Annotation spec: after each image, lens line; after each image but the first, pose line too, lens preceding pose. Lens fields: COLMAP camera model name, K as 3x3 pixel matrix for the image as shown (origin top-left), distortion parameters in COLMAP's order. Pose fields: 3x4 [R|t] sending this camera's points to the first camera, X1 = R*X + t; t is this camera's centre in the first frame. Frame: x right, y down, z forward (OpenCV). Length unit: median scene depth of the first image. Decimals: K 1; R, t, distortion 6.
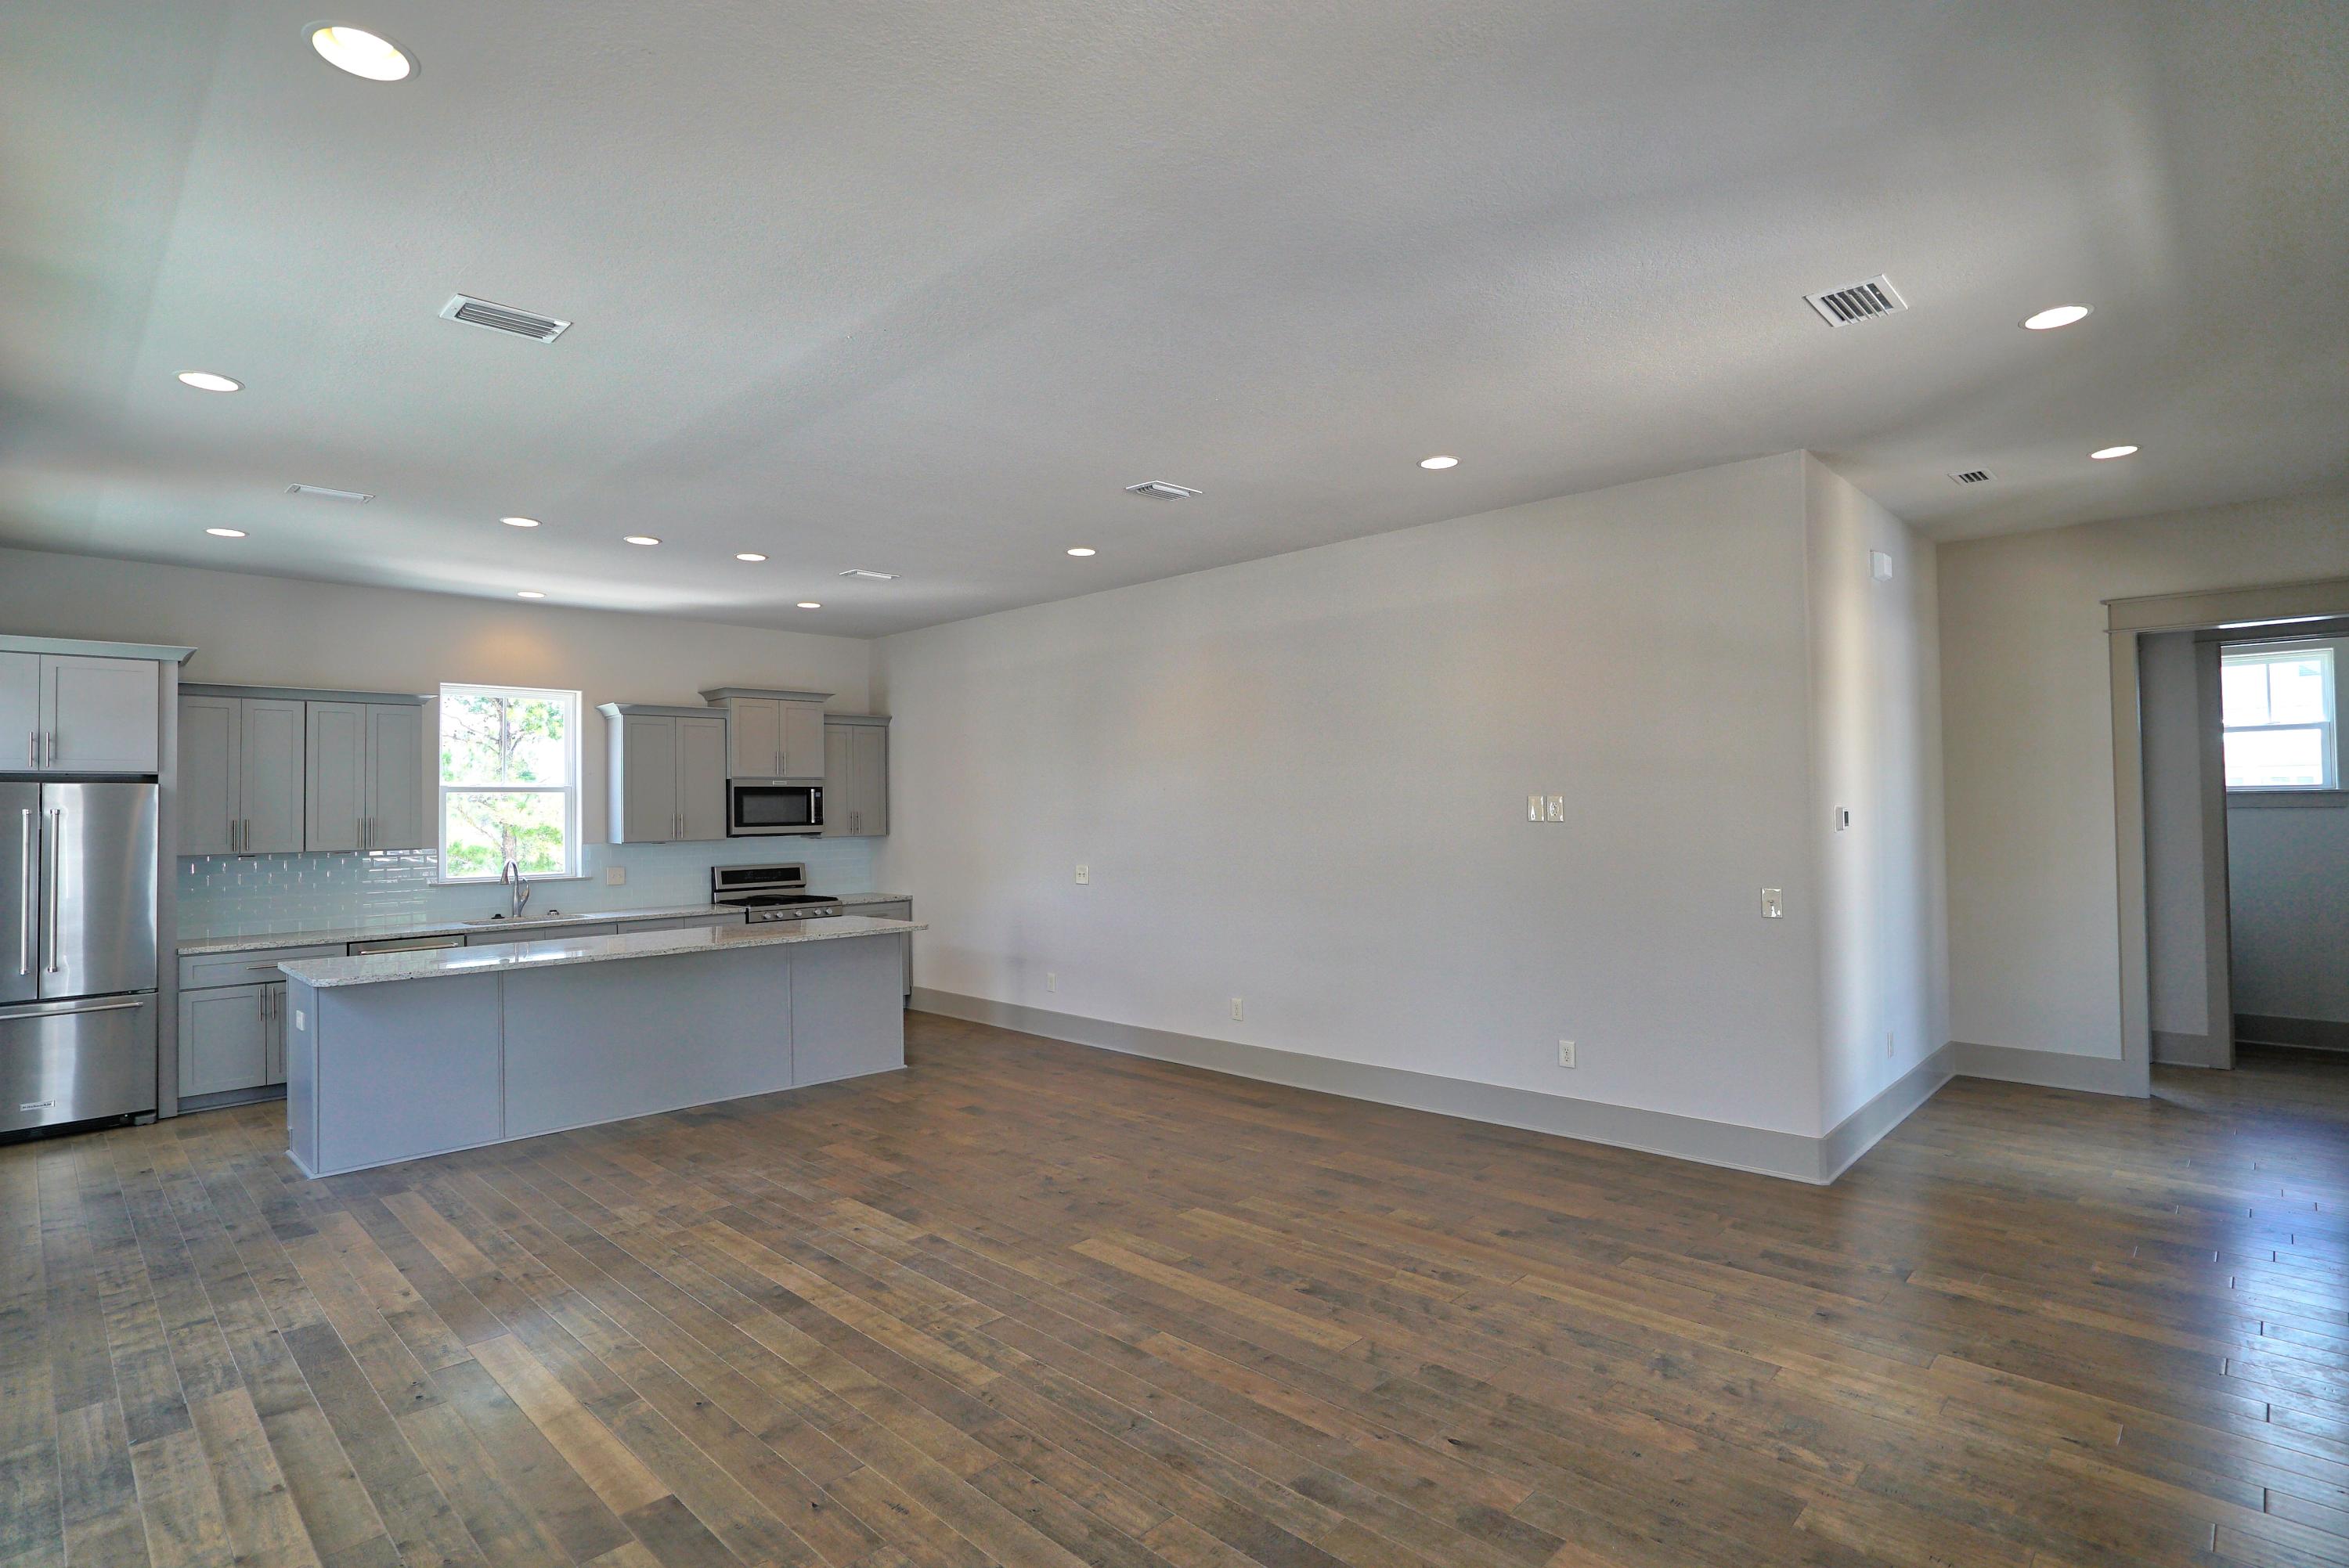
lens RADIAL K [[1146.9, 0, 1172.6], [0, 1146.9, 772.6], [0, 0, 1]] dist [-0.033019, 0.001229]
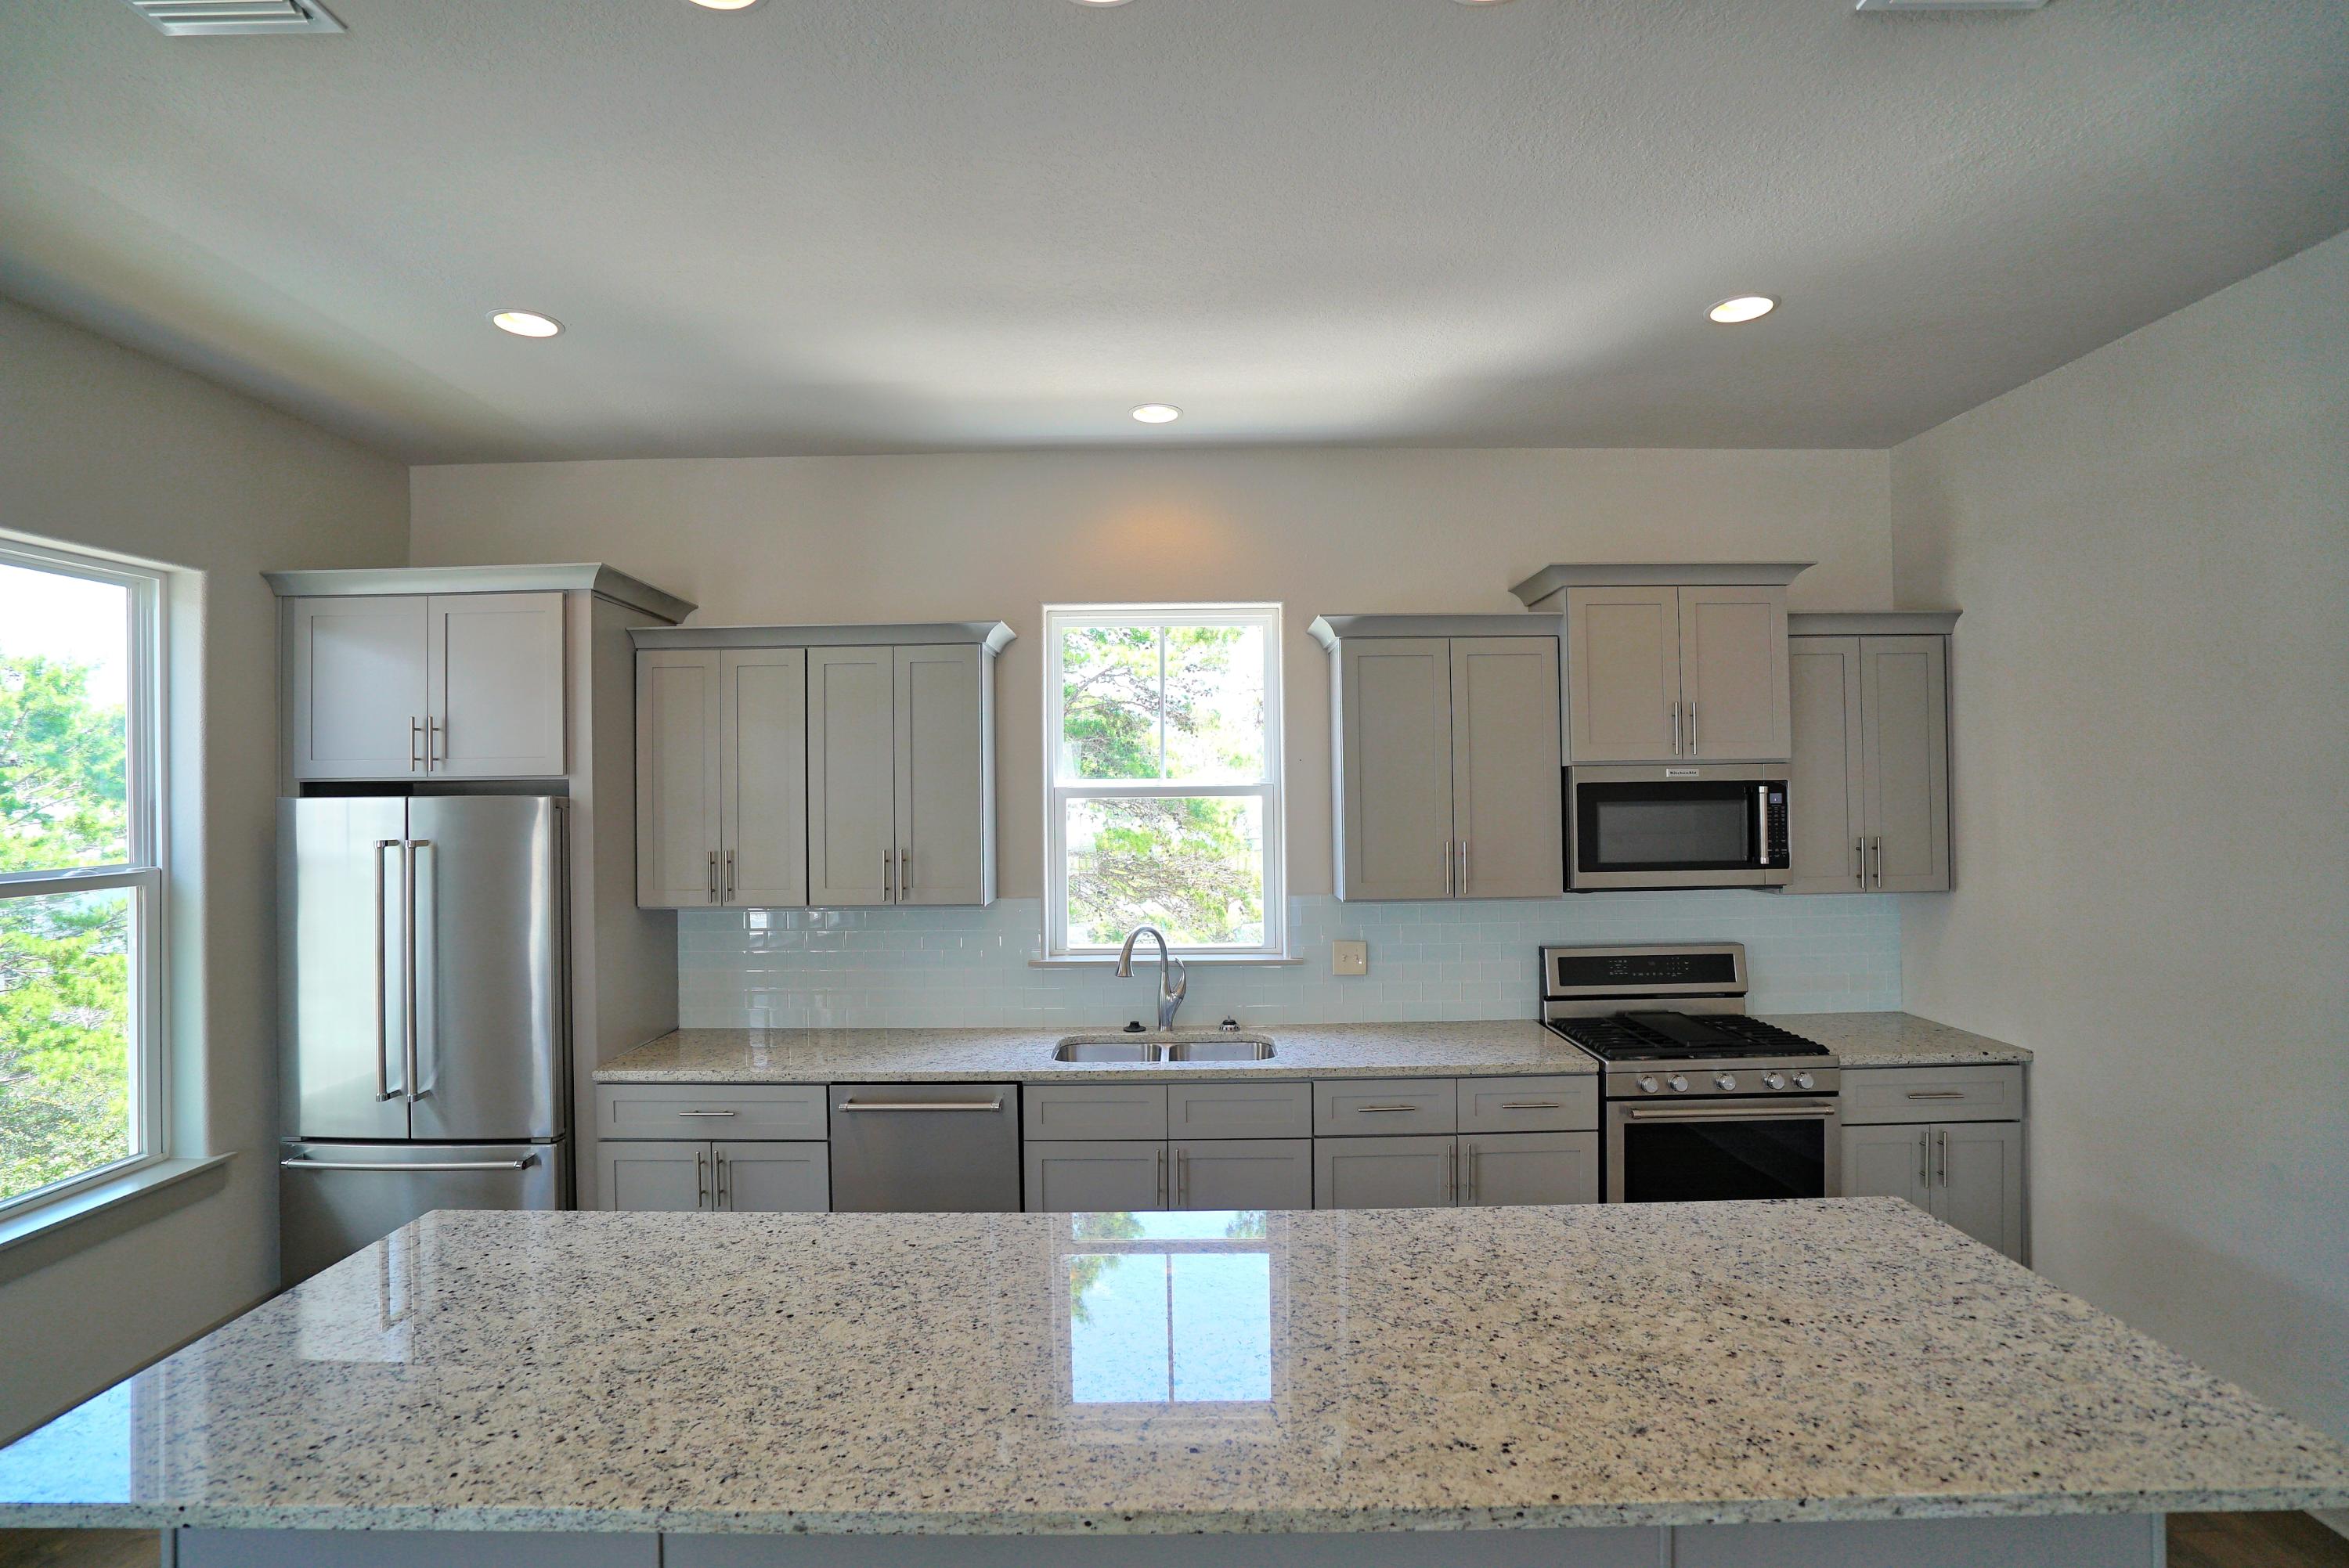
lens RADIAL K [[1121.8, 0, 1155.9], [0, 1121.8, 780.3], [0, 0, 1]] dist [-0.024889, 0.000463]
pose [[0.695854, 0.001374, -0.718182, -0.195526], [0.023891, 0.999400, 0.025060, -0.004271], [0.717785, -0.034596, 0.695404, 0.616701]]
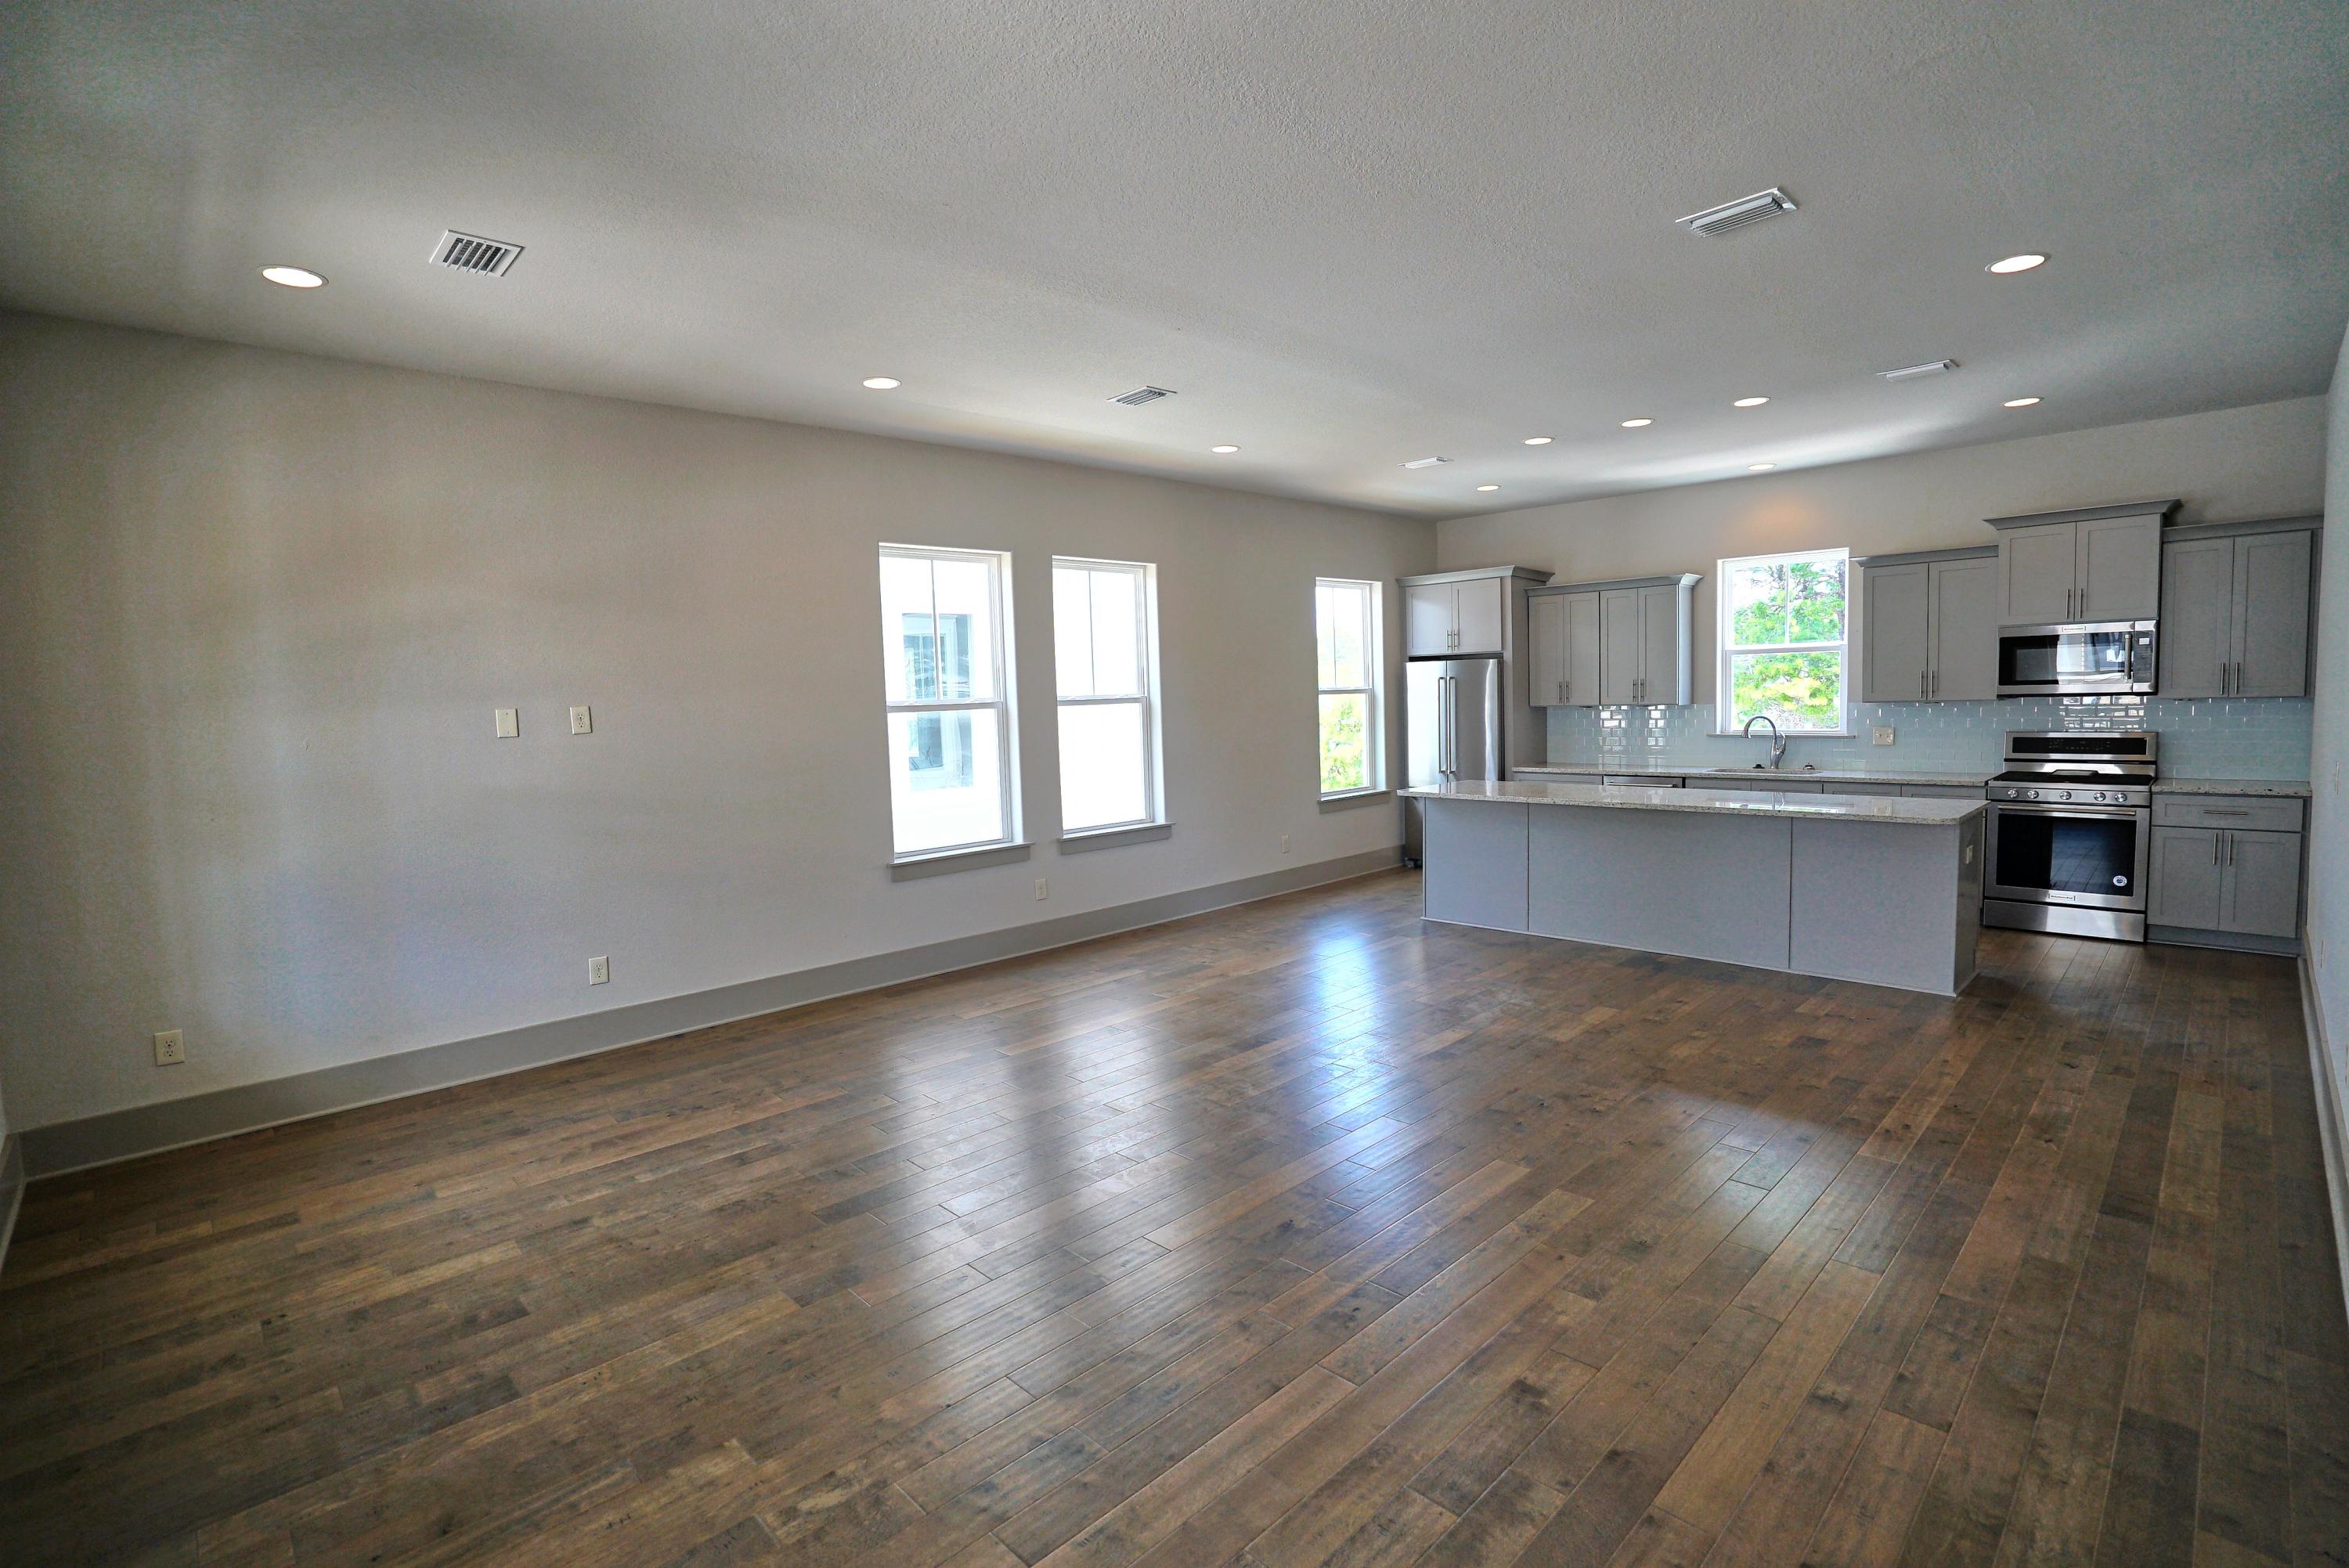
lens RADIAL K [[1076.3, 0, 1174.5], [0, 1076.3, 784.0], [0, 0, 1]] dist [-0.054387, 0.000248]
pose [[-0.018561, 0.097668, -0.995046, 0.430572], [0.063534, 0.993321, 0.096313, 0.008174], [0.997807, -0.061432, -0.024643, 0.441158]]
